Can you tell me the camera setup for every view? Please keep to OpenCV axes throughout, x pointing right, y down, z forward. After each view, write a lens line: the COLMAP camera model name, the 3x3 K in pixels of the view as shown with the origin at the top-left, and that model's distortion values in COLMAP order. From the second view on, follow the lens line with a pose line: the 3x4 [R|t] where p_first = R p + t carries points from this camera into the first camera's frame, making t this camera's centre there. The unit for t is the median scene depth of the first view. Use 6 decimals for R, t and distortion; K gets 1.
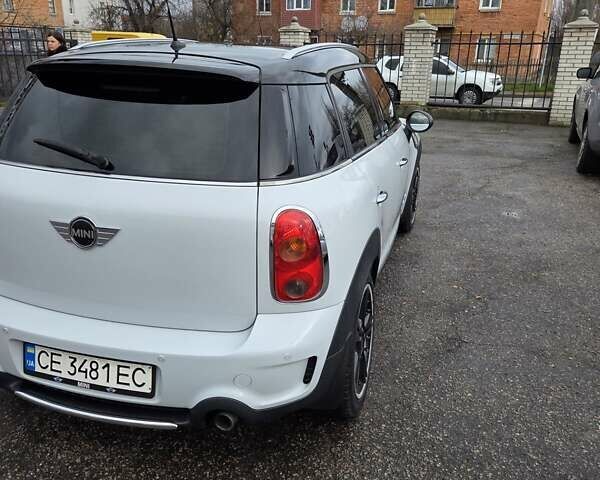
lens RADIAL K [[592.3, 0, 300.0], [0, 592.3, 240.0], [0, 0, 1]] dist [0.044616, -0.017800]
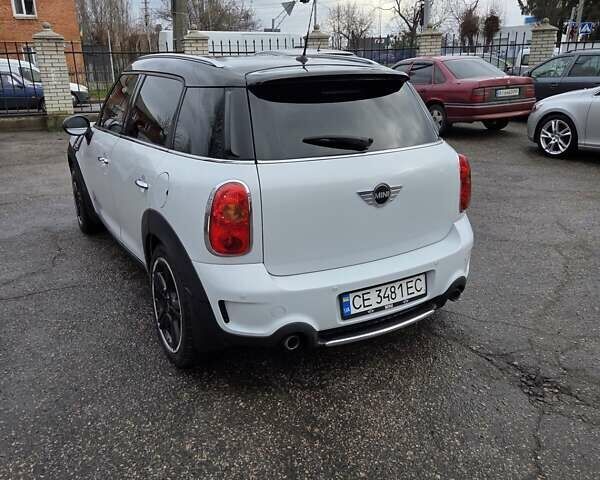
lens RADIAL K [[592.3, 0, 300.0], [0, 592.3, 240.0], [0, 0, 1]] dist [0.044616, -0.017800]
pose [[0.660845, -0.255247, 0.705785, -1.419991], [0.261110, 0.959837, 0.102640, -0.096643], [-0.703637, 0.116459, 0.700951, 0.170675]]
